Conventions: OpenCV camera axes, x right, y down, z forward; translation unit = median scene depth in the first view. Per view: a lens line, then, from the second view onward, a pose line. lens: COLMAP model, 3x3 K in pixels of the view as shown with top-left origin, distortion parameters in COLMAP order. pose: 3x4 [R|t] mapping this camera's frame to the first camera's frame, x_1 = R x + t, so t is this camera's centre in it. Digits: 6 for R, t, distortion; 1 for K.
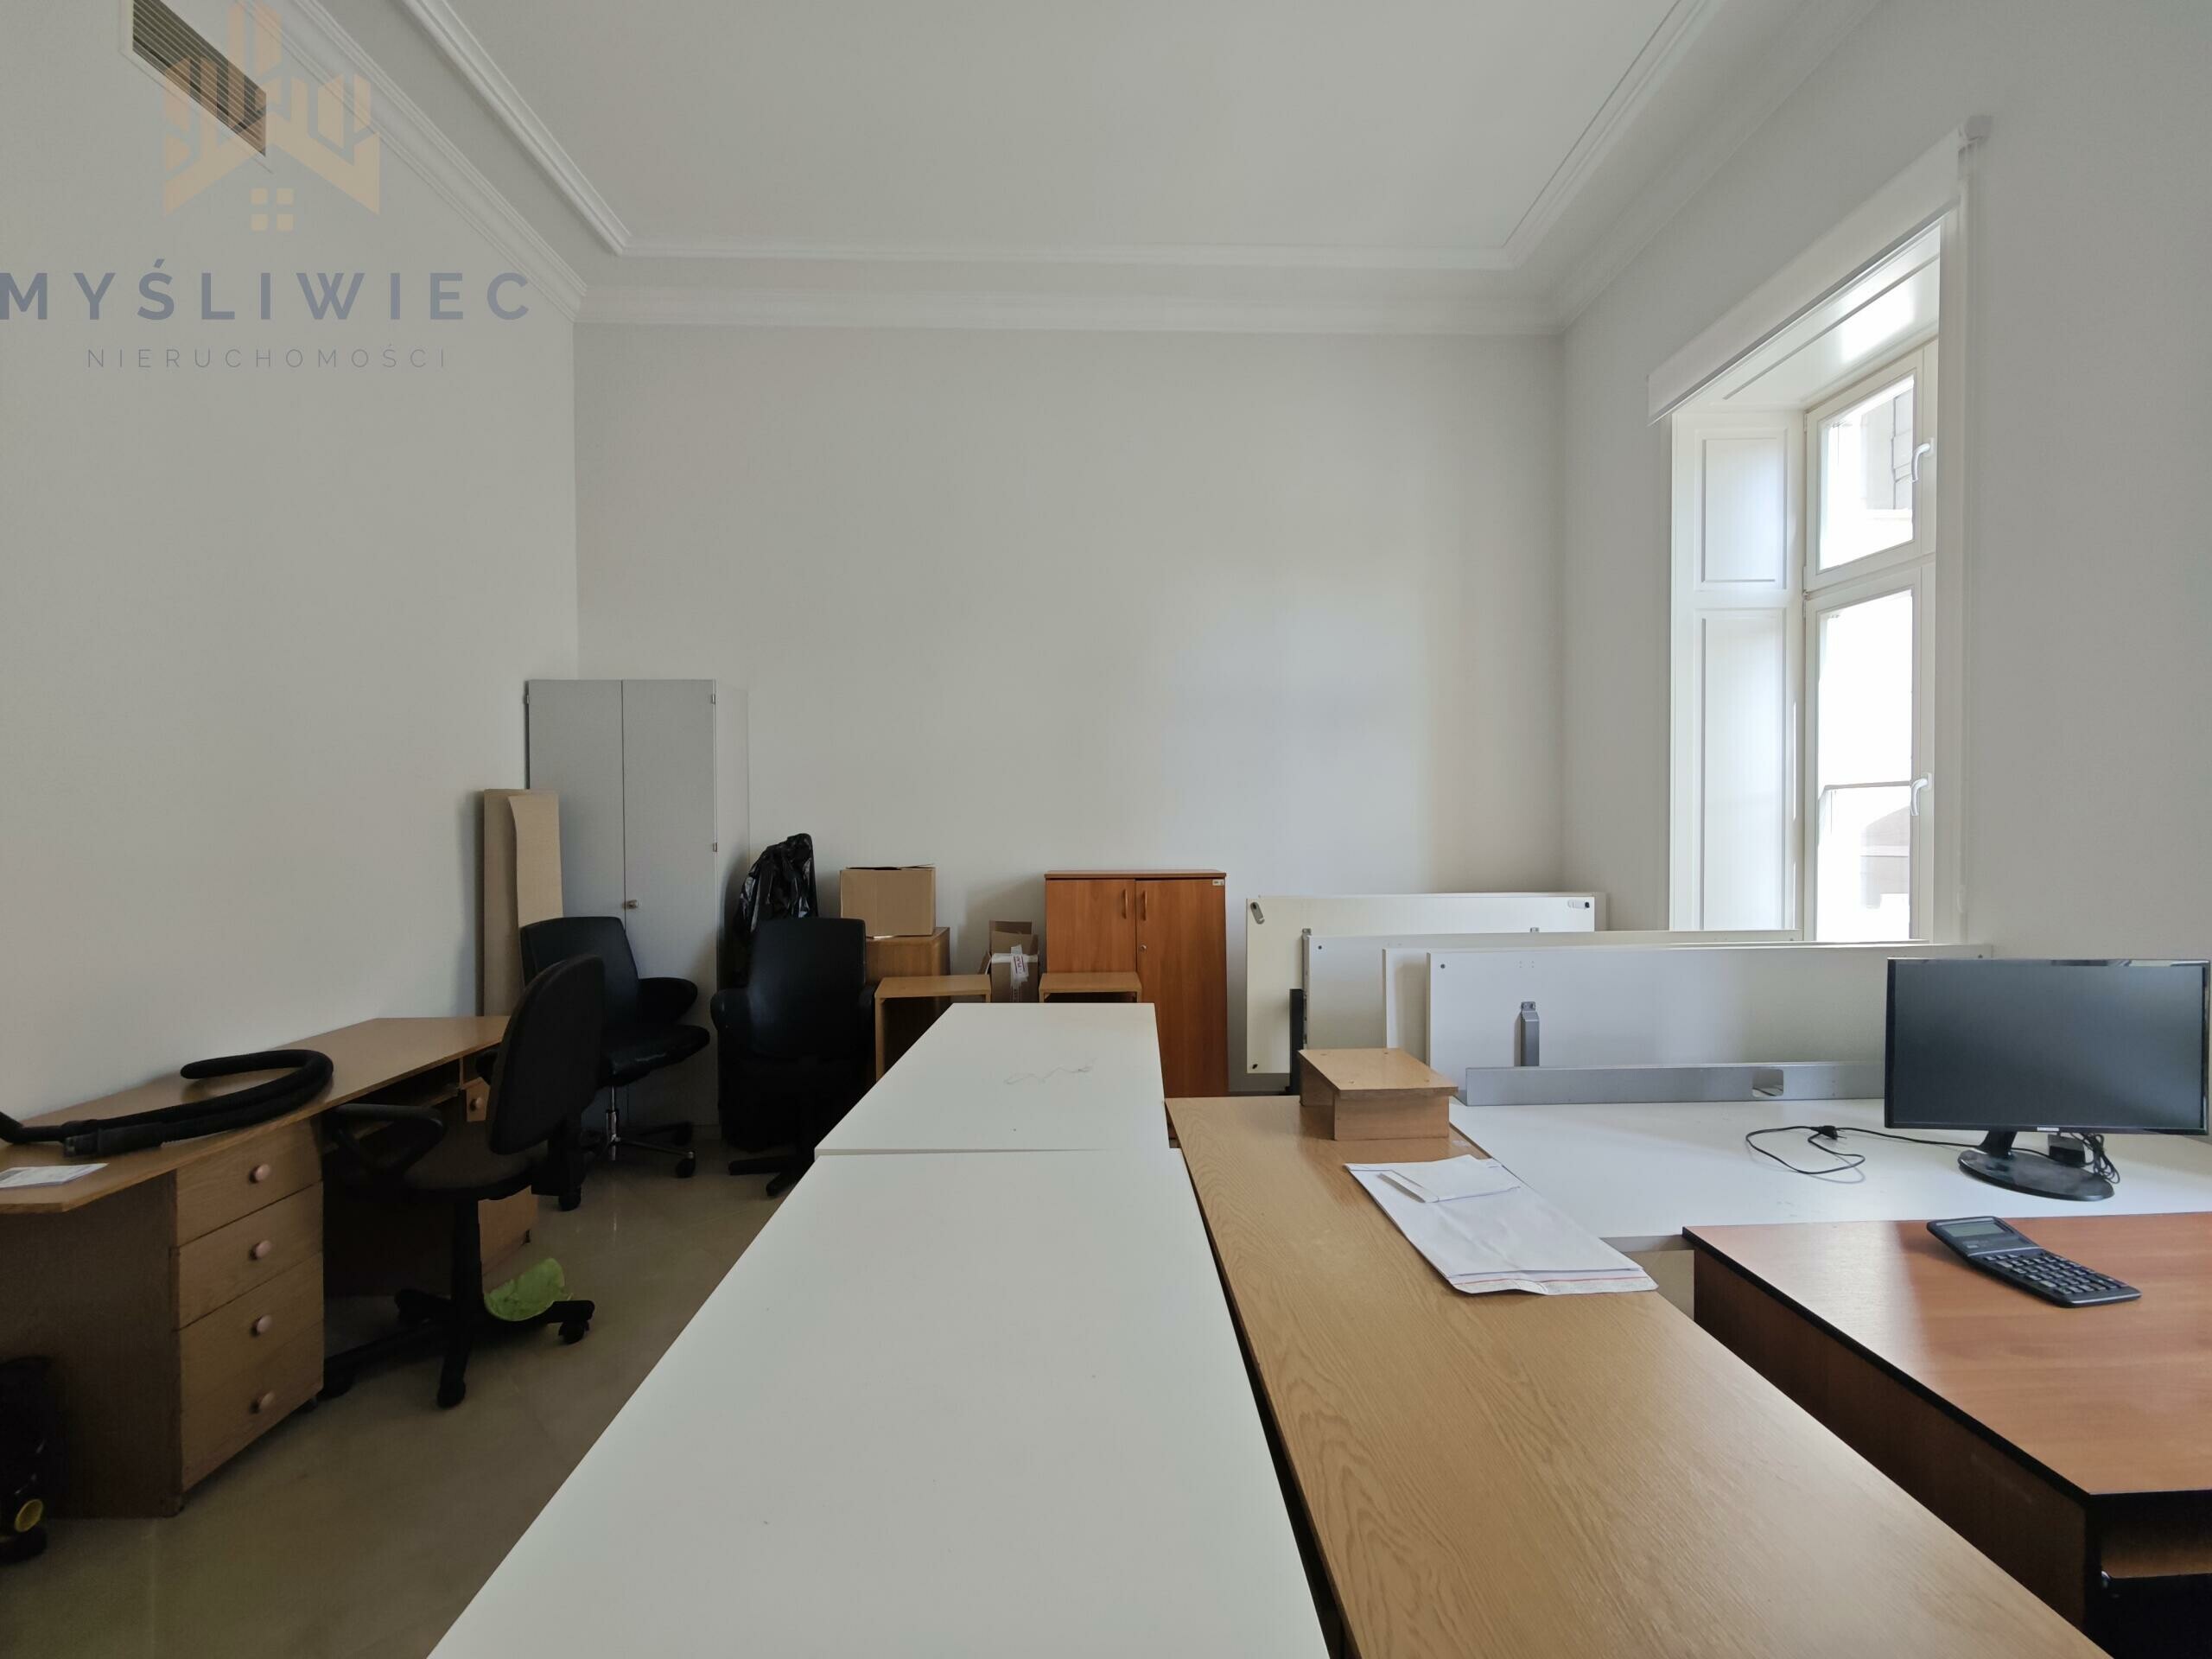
lens RADIAL K [[912.1, 0, 1111.5], [0, 912.1, 834.1], [0, 0, 1]] dist [-0.007288, 0.003109]
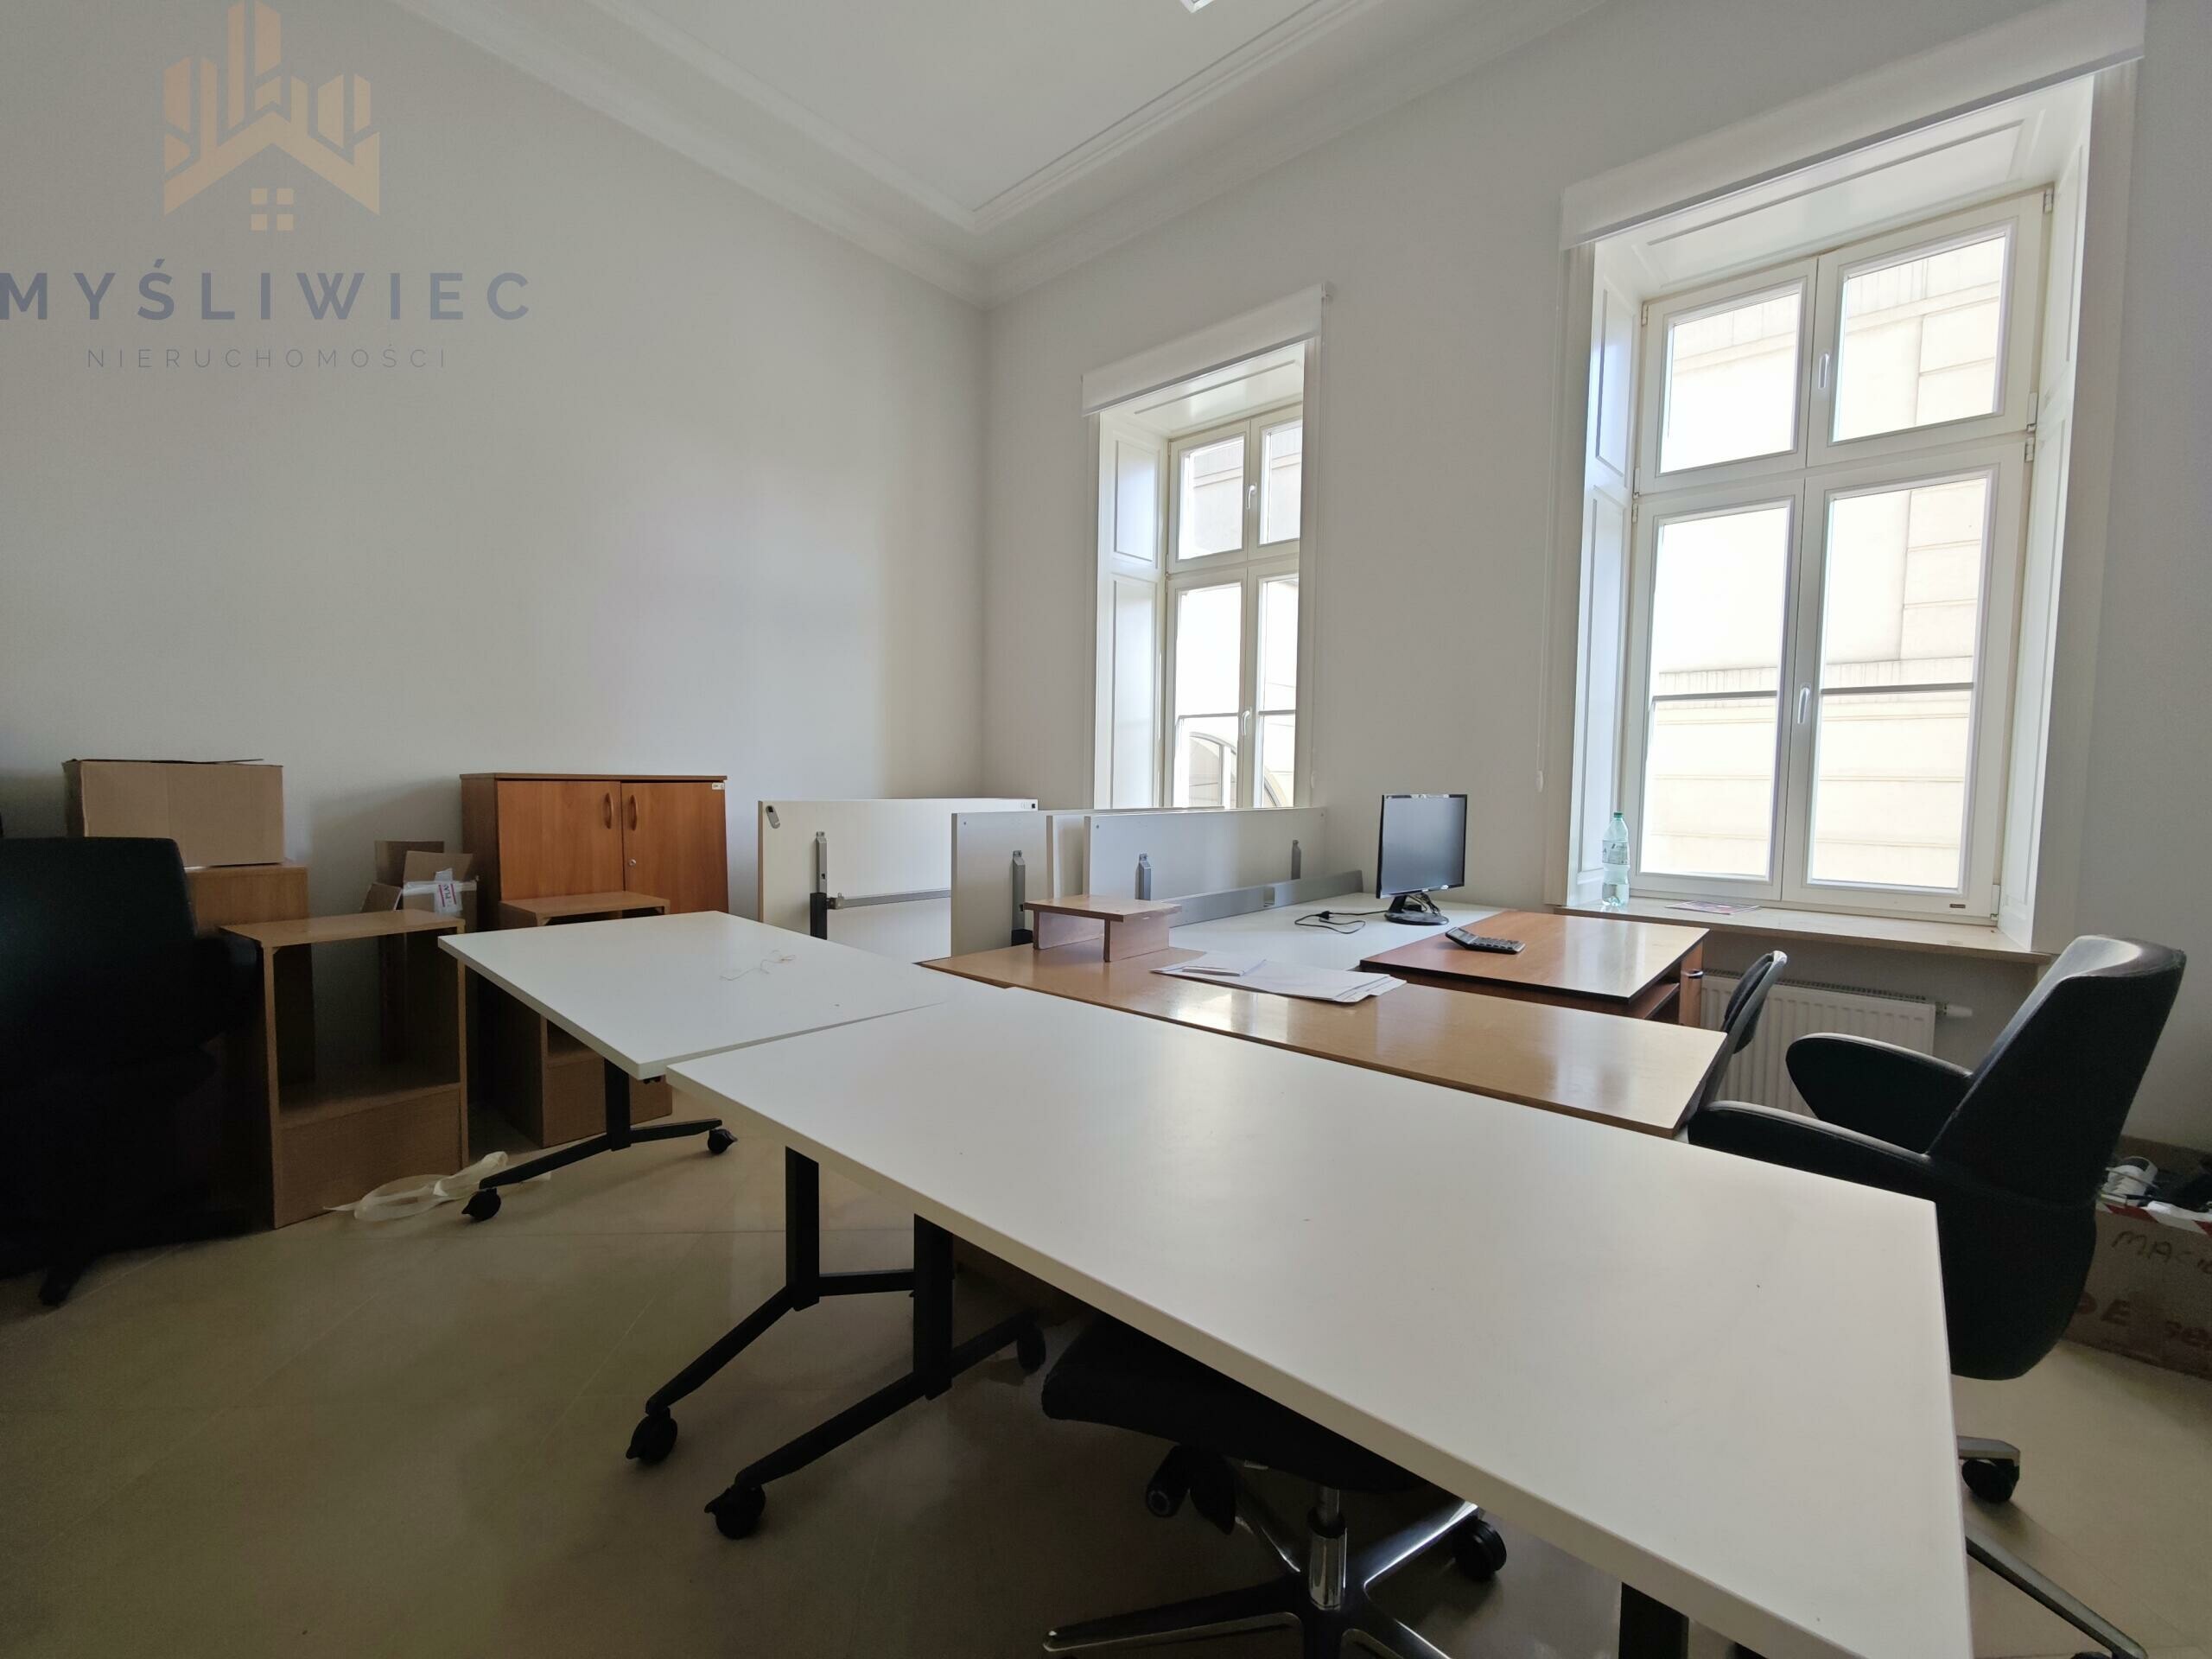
lens RADIAL K [[912.1, 0, 1104.8], [0, 912.1, 831.8], [0, 0, 1]] dist [-0.007288, 0.003109]
pose [[0.684939, -0.028076, 0.728059, -0.292567], [-0.008281, 0.998893, 0.046311, 0.055627], [-0.728554, -0.037749, 0.683948, 0.102673]]
